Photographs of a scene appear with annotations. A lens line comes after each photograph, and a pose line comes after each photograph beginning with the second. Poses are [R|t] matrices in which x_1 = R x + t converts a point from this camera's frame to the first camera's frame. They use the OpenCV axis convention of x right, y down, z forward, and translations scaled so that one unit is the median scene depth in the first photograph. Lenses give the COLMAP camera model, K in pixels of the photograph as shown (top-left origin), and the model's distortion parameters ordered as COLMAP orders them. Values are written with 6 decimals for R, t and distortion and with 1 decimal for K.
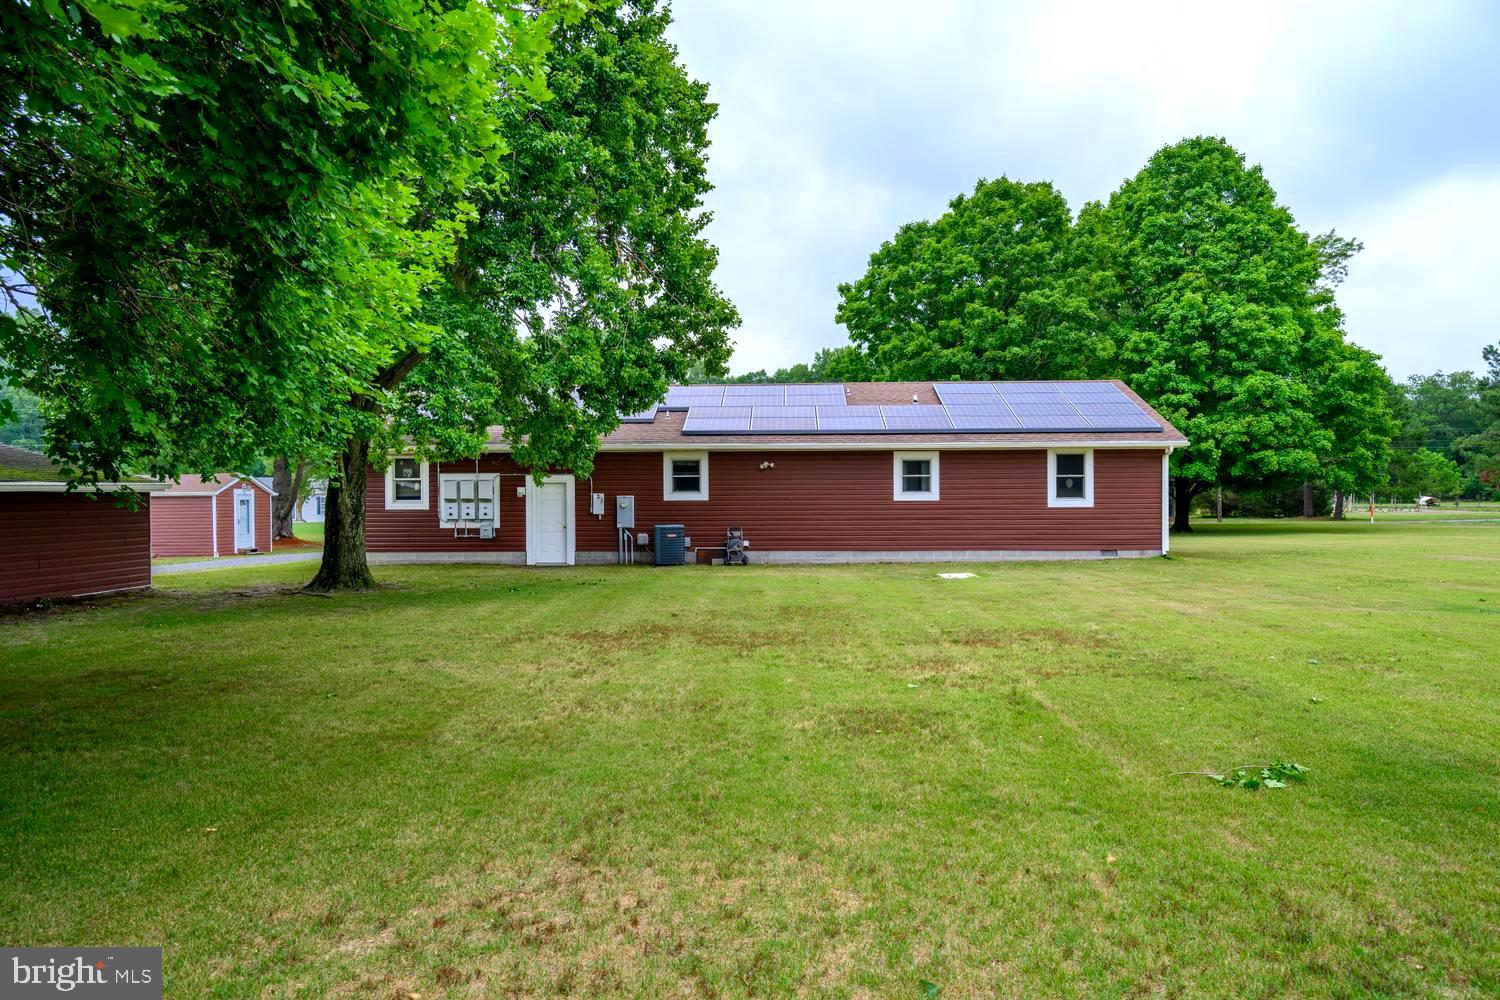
lens RADIAL K [[986.6, 0, 749.2], [0, 986.6, 502.3], [0, 0, 1]] dist [-0.001967, -0.000031]
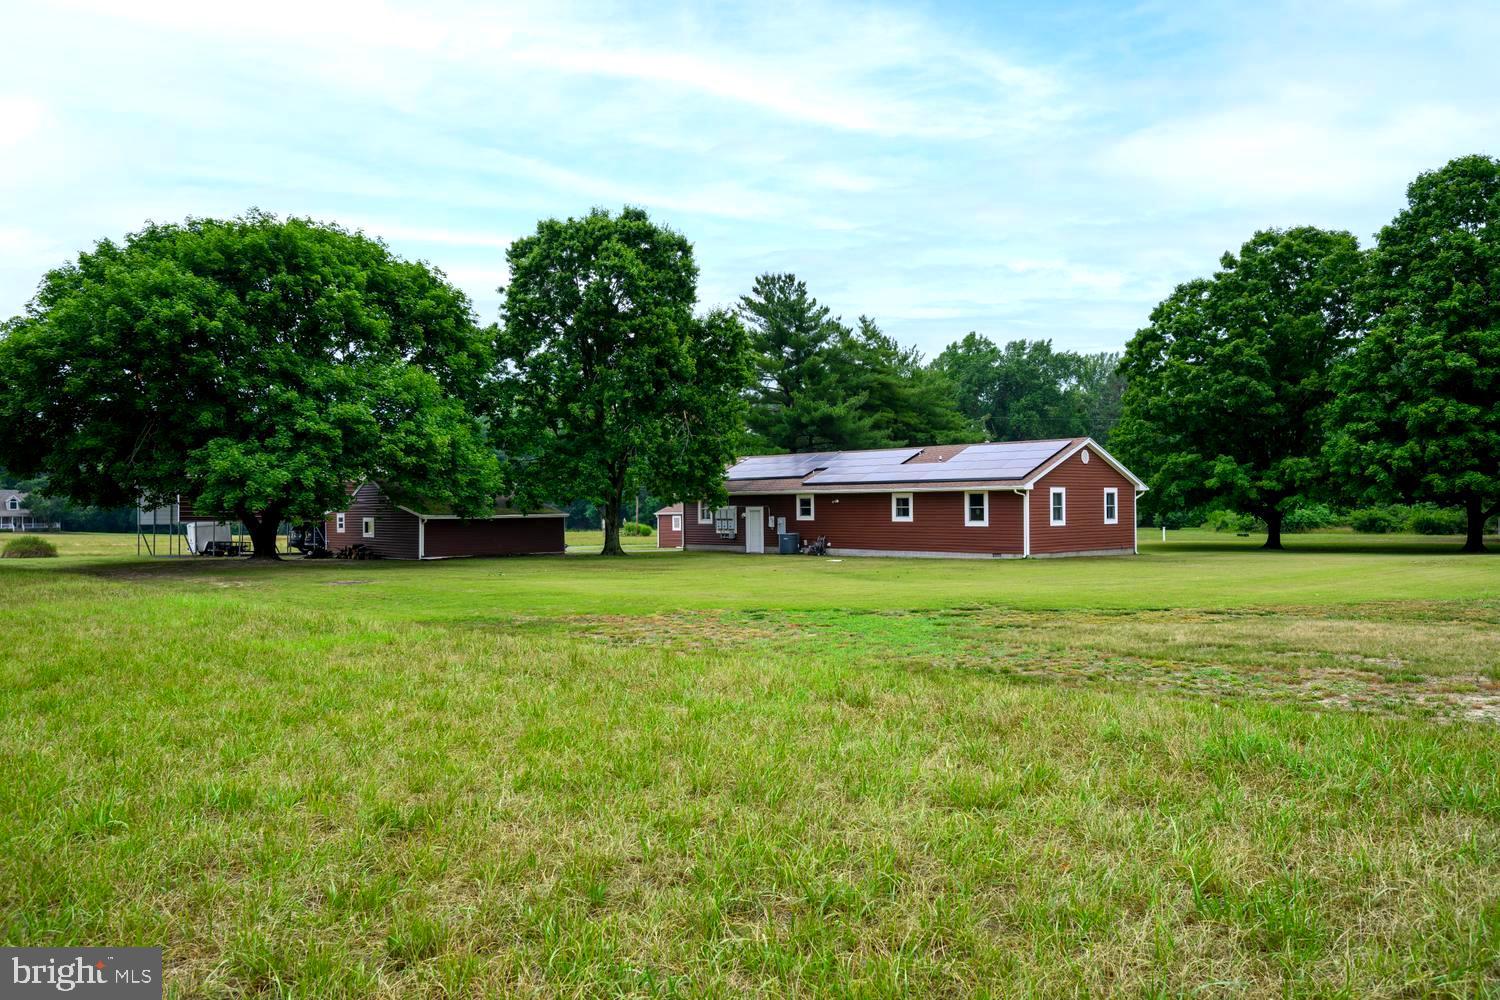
lens RADIAL K [[1026.2, 0, 752.1], [0, 1026.2, 501.9], [0, 0, 1]] dist [-0.000995, 0.000328]
pose [[0.740411, -0.004418, -0.672140, 1.157602], [0.000656, 0.999983, -0.005851, -0.025309], [0.672154, 0.003891, 0.740401, -0.496081]]
